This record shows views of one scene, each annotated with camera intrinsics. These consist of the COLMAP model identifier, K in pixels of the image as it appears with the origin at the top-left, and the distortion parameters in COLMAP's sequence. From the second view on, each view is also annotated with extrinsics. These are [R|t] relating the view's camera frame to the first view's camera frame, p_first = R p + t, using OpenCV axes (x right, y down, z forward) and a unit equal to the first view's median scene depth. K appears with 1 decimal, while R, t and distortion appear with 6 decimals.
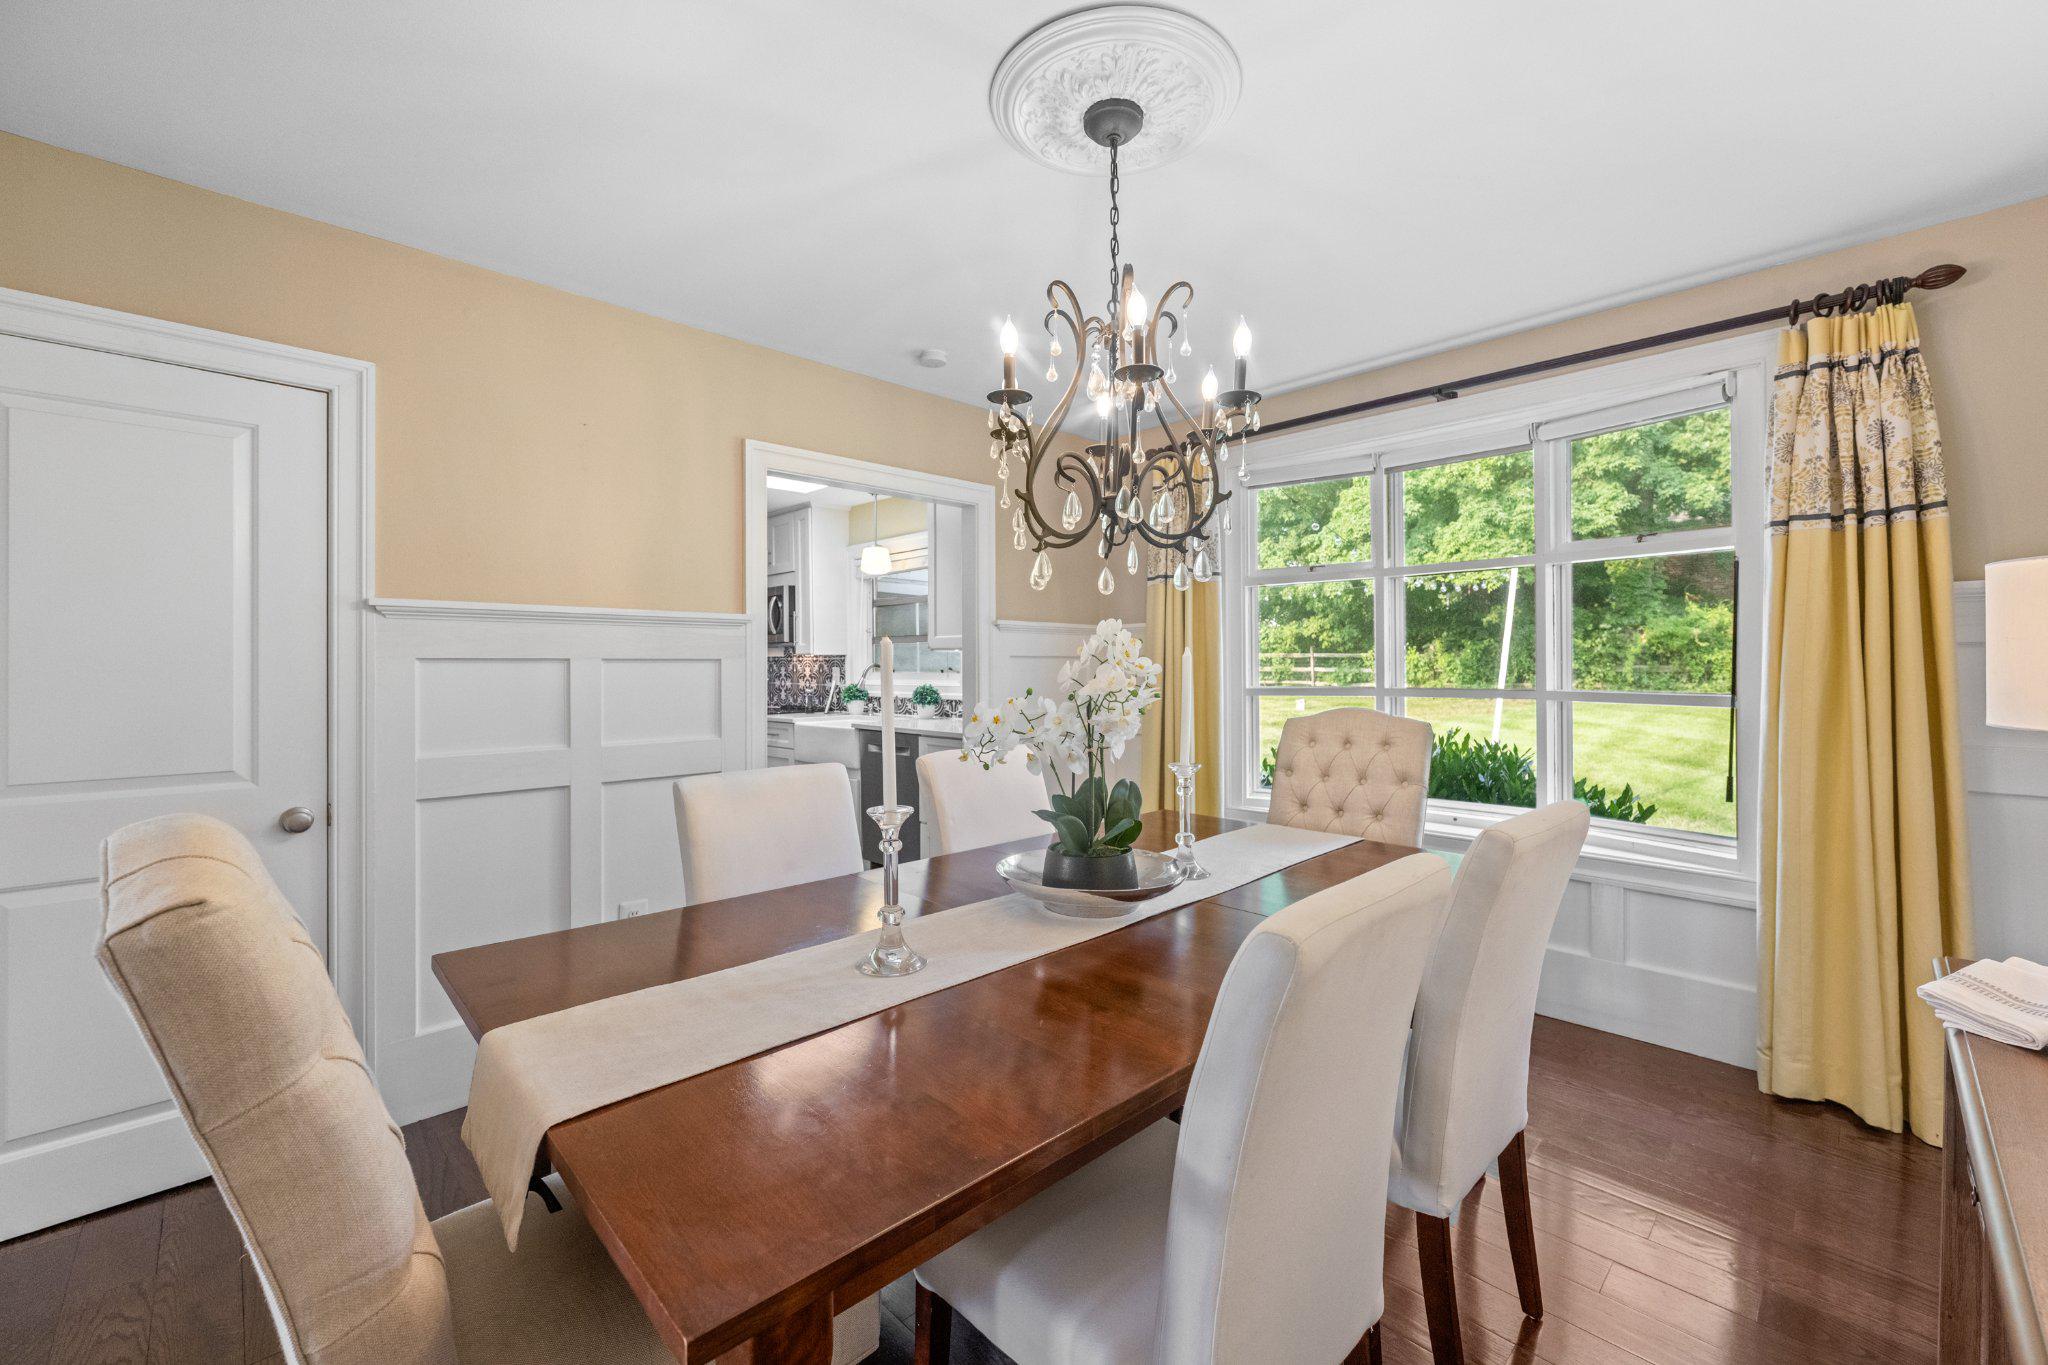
lens RADIAL K [[836.3, 0, 1017.1], [0, 836.3, 669.0], [0, 0, 1]] dist [-0.001473, 0.000733]
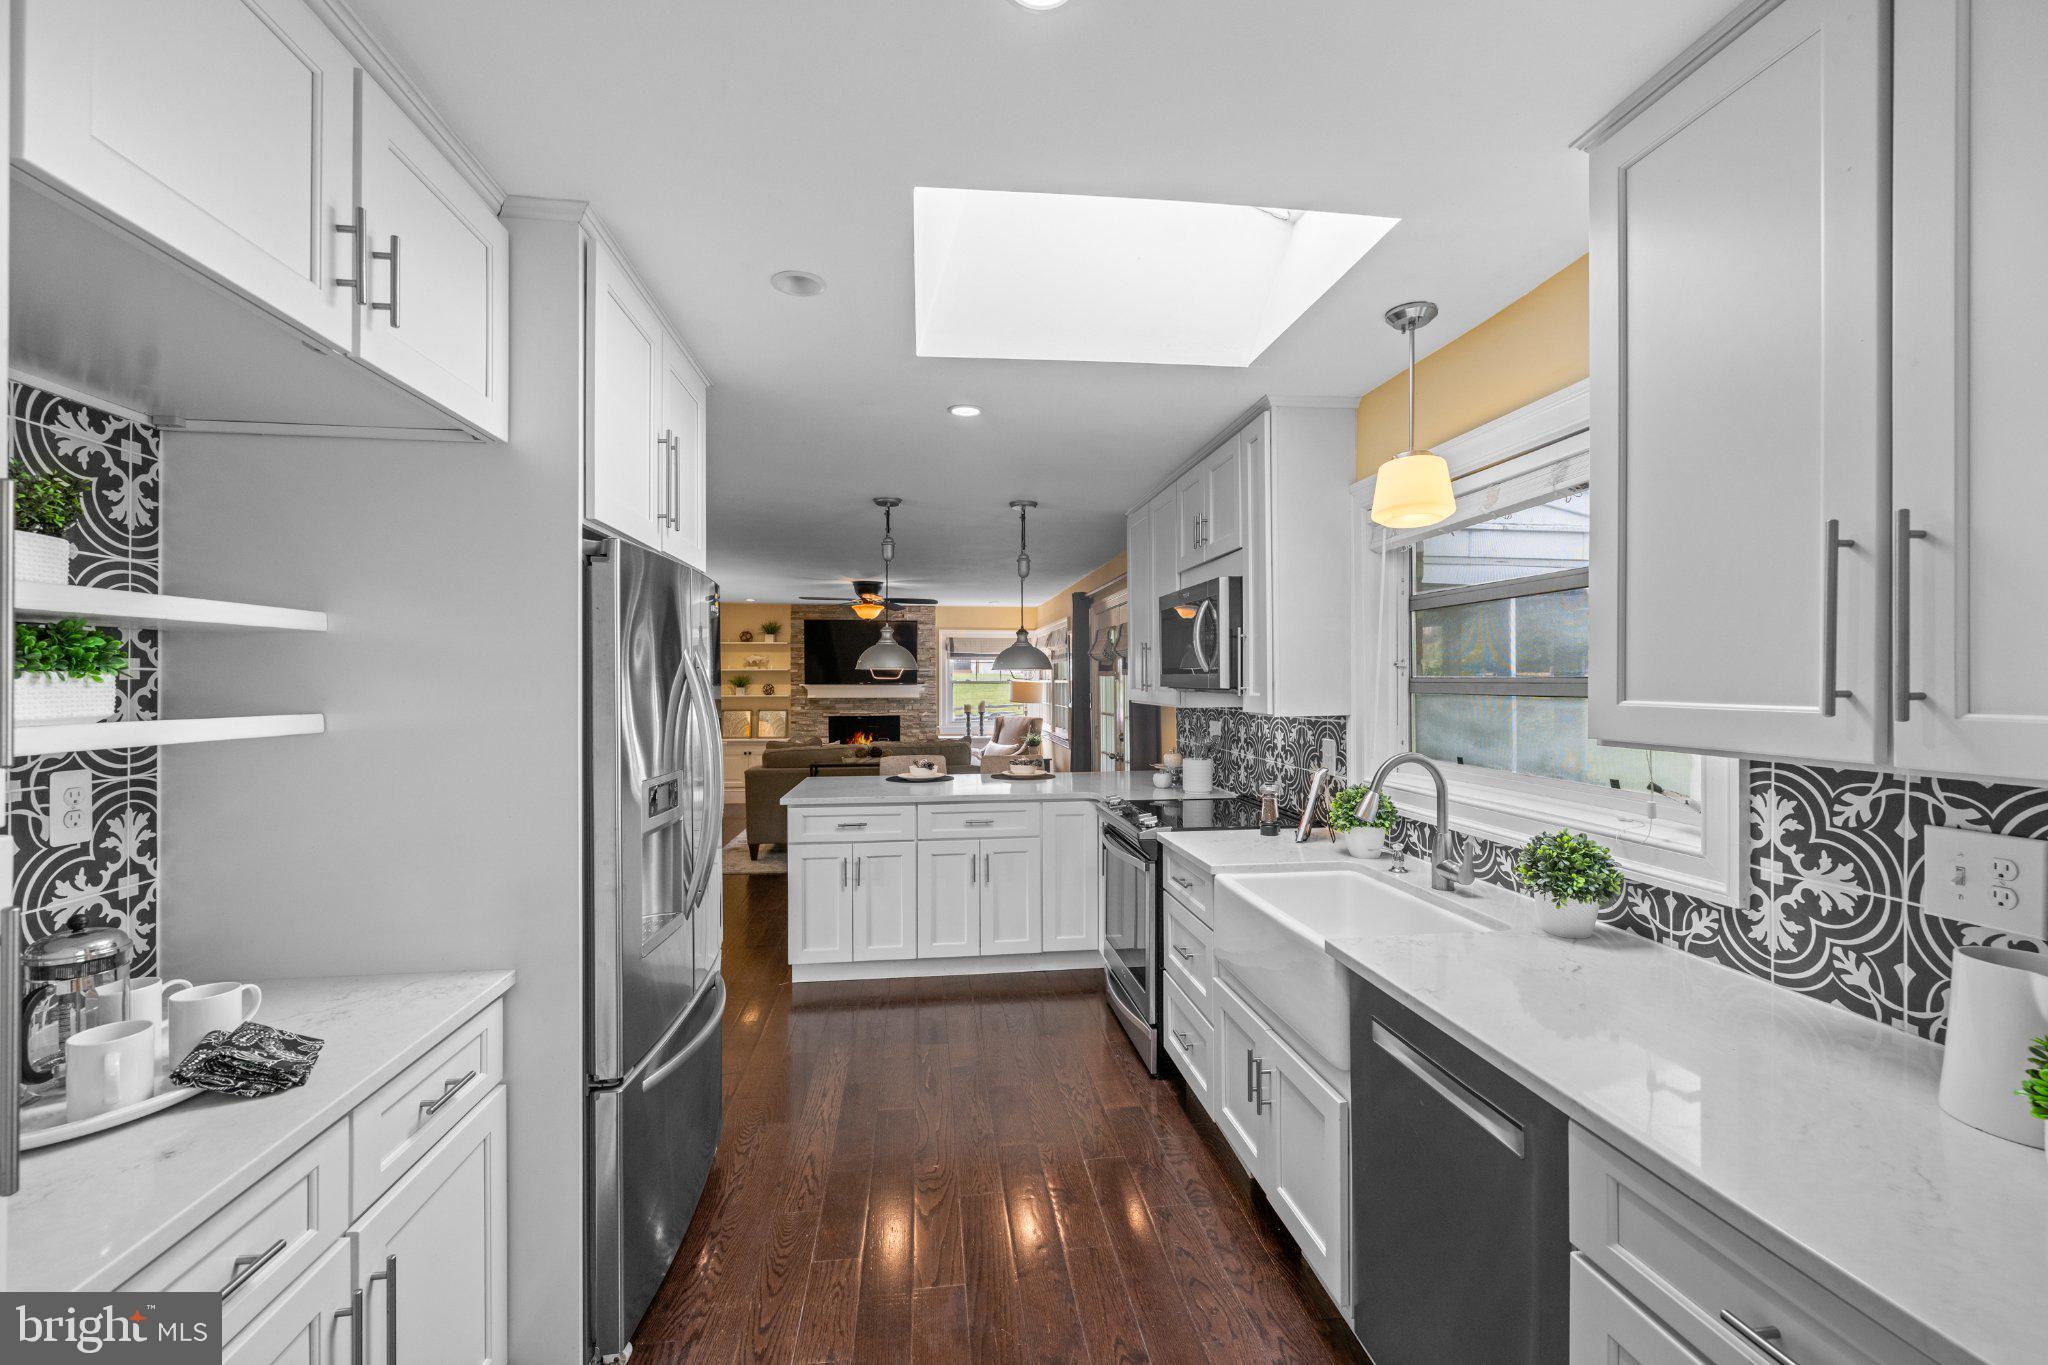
lens RADIAL K [[836.3, 0, 1013.3], [0, 836.3, 674.8], [0, 0, 1]] dist [-0.001473, 0.000733]
pose [[0.798506, -0.004318, -0.601971, -0.072446], [0.000877, 0.999982, -0.006010, -0.037357], [0.601986, 0.004272, 0.798495, 0.514960]]
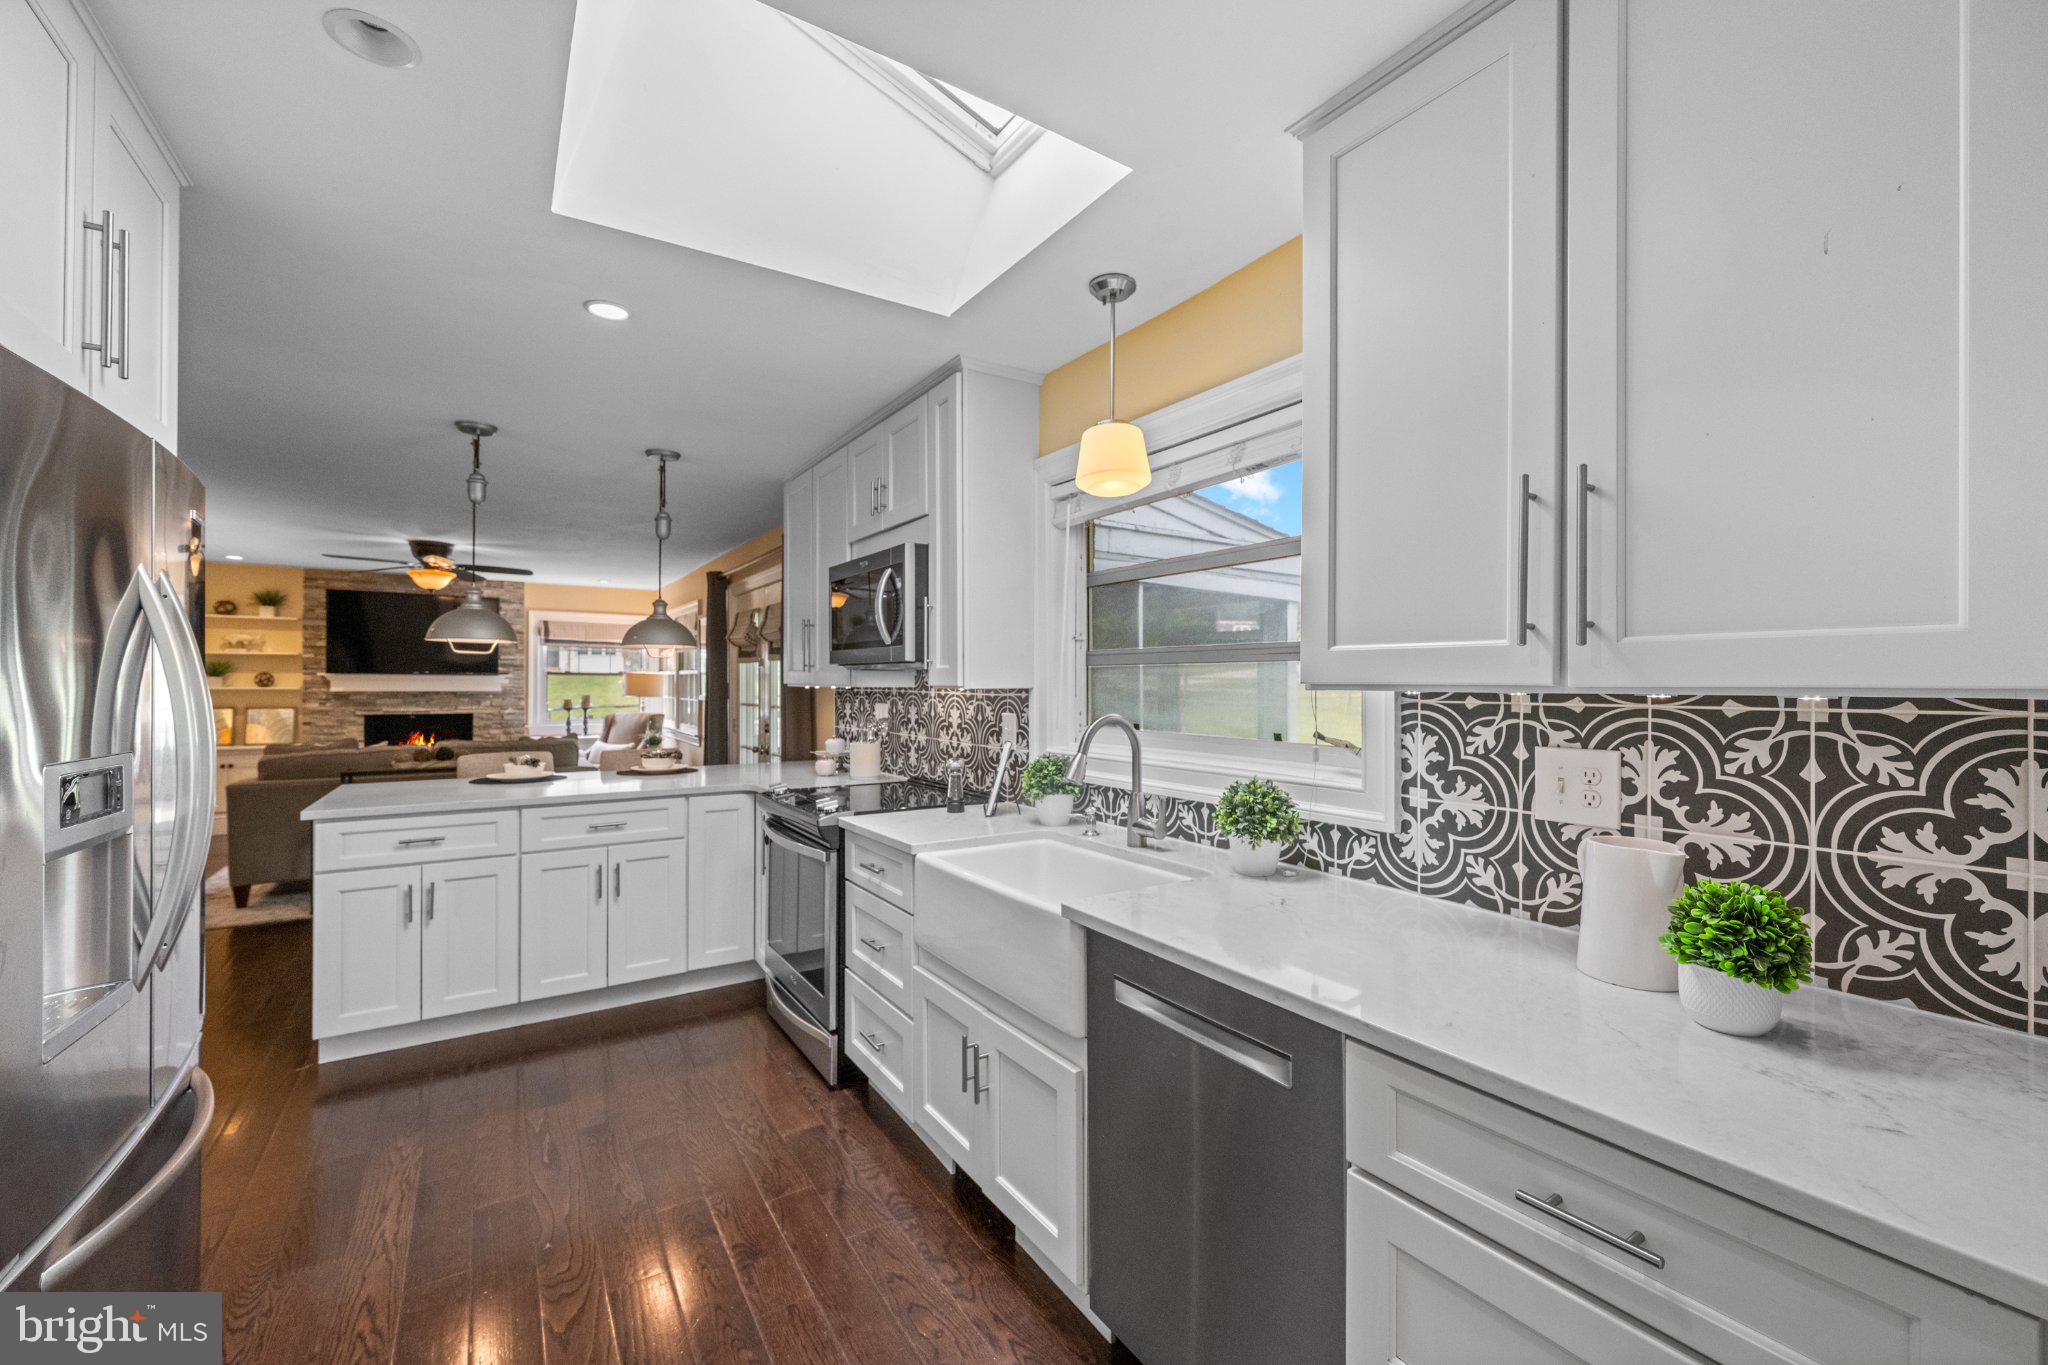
lens RADIAL K [[836.3, 0, 1024.2], [0, 836.3, 675.5], [0, 0, 1]] dist [-0.001473, 0.000733]
pose [[0.982704, 0.002832, -0.185161, -0.121844], [-0.004567, 0.999950, -0.008943, -0.019991], [0.185126, 0.009633, 0.982668, 0.538082]]
